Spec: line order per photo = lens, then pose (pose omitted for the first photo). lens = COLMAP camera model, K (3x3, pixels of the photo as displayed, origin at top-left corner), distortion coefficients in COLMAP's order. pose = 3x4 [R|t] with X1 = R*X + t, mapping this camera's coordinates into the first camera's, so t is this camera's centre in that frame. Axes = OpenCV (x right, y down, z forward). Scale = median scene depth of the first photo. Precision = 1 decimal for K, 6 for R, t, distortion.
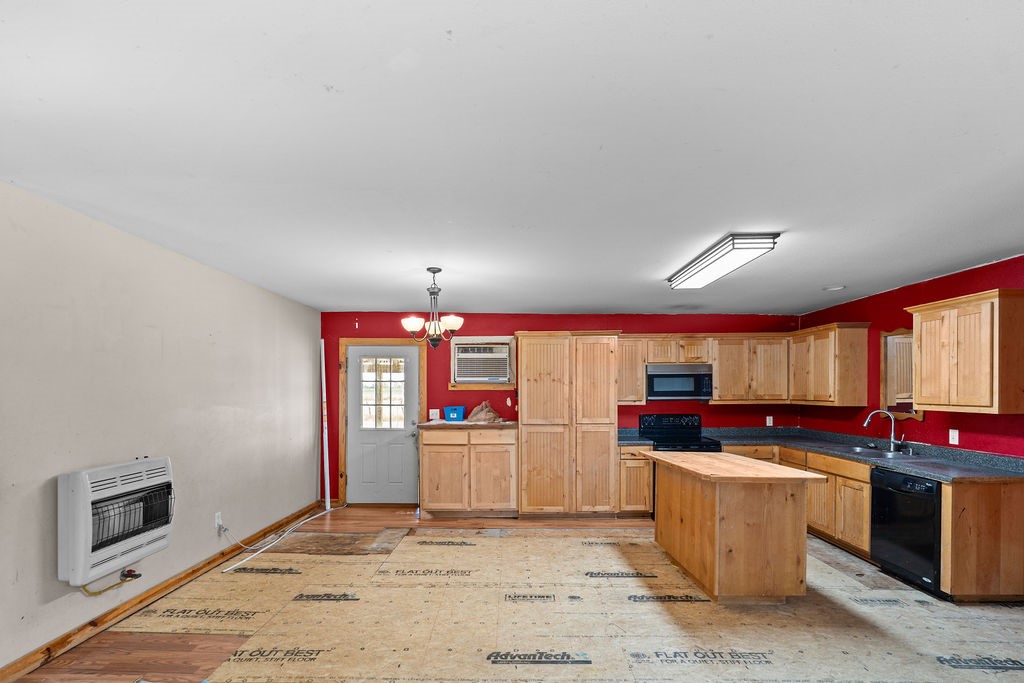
lens RADIAL K [[462.1, 0, 527.0], [0, 462.1, 394.2], [0, 0, 1]] dist [-0.004247, 0.000488]
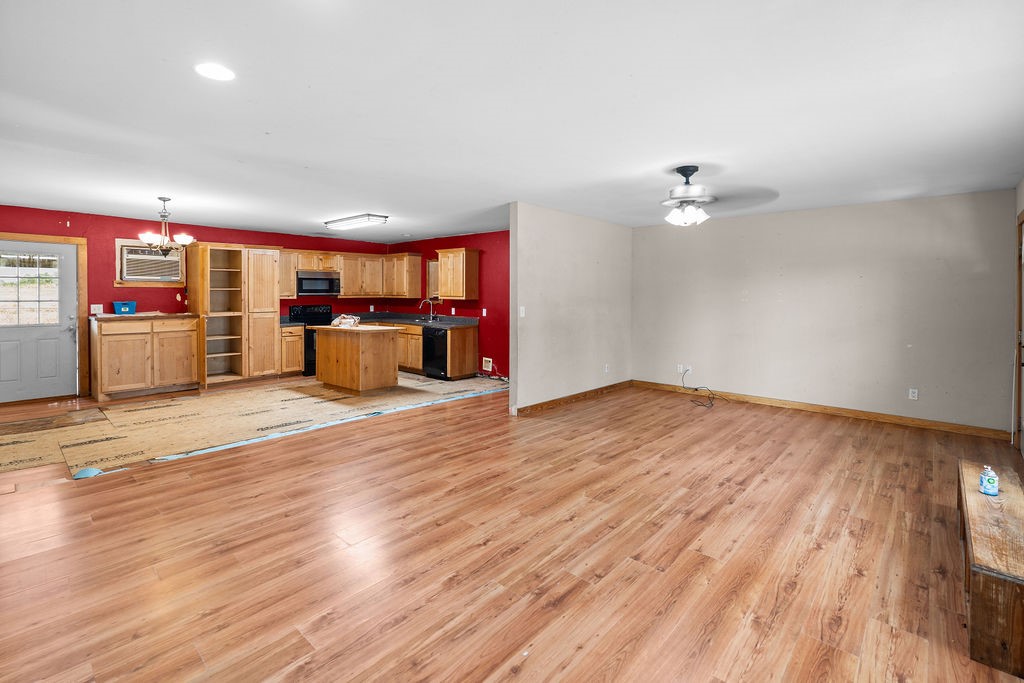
lens RADIAL K [[462.1, 0, 477.1], [0, 462.1, 305.6], [0, 0, 1]] dist [-0.004247, 0.000488]
pose [[0.726469, -0.016312, 0.687005, -0.396294], [-0.001710, 0.999672, 0.025544, 0.008090], [-0.687197, -0.019732, 0.726203, -0.533816]]
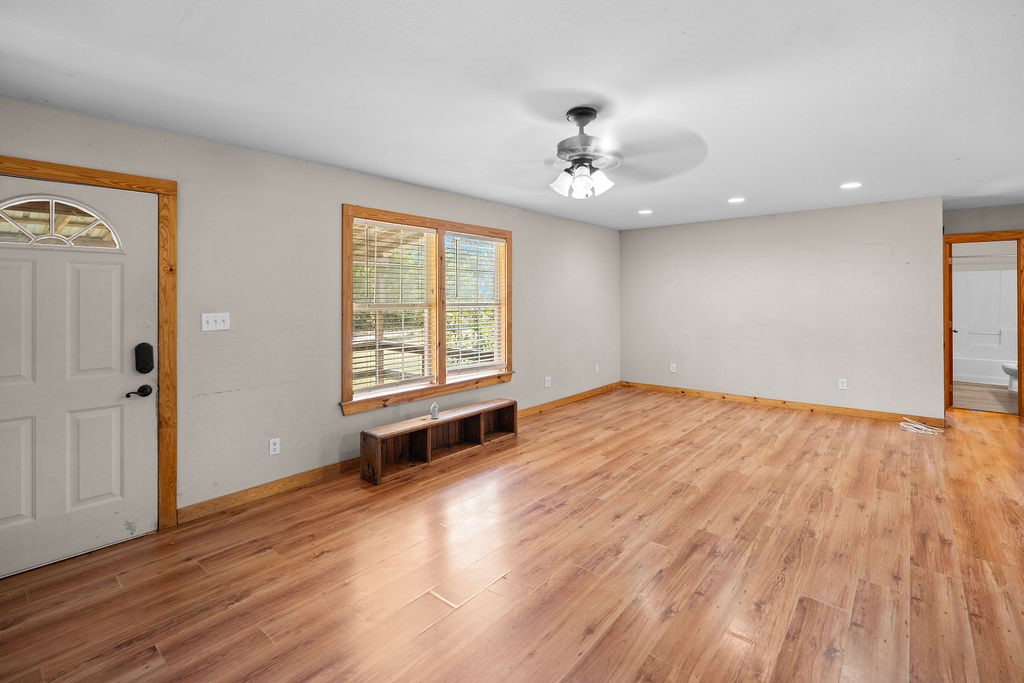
lens RADIAL K [[462.1, 0, 517.4], [0, 462.1, 319.3], [0, 0, 1]] dist [-0.004247, 0.000488]
pose [[-0.650252, 0.034856, -0.758919, 0.895337], [0.002386, 0.999036, 0.043840, 0.016700], [0.759715, 0.026696, -0.649708, 0.090158]]
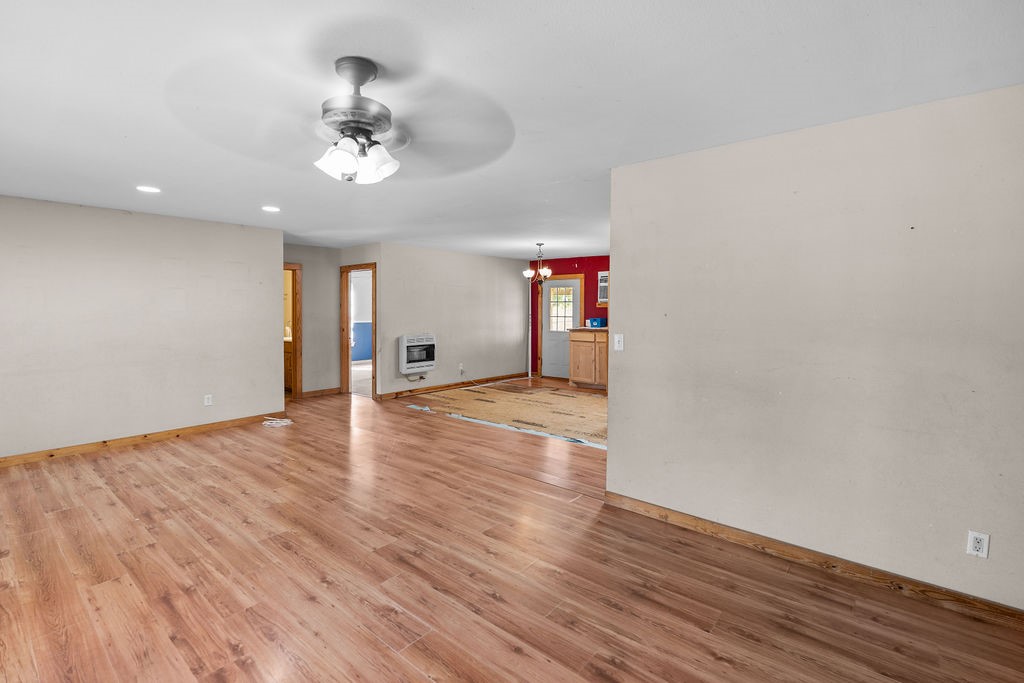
lens RADIAL K [[462.1, 0, 512.1], [0, 462.1, 319.1], [0, 0, 1]] dist [-0.004247, 0.000488]
pose [[0.753252, 0.011214, -0.657636, 0.815573], [-0.001625, 0.999883, 0.015189, 0.011323], [0.657730, -0.010373, 0.753183, -0.418970]]
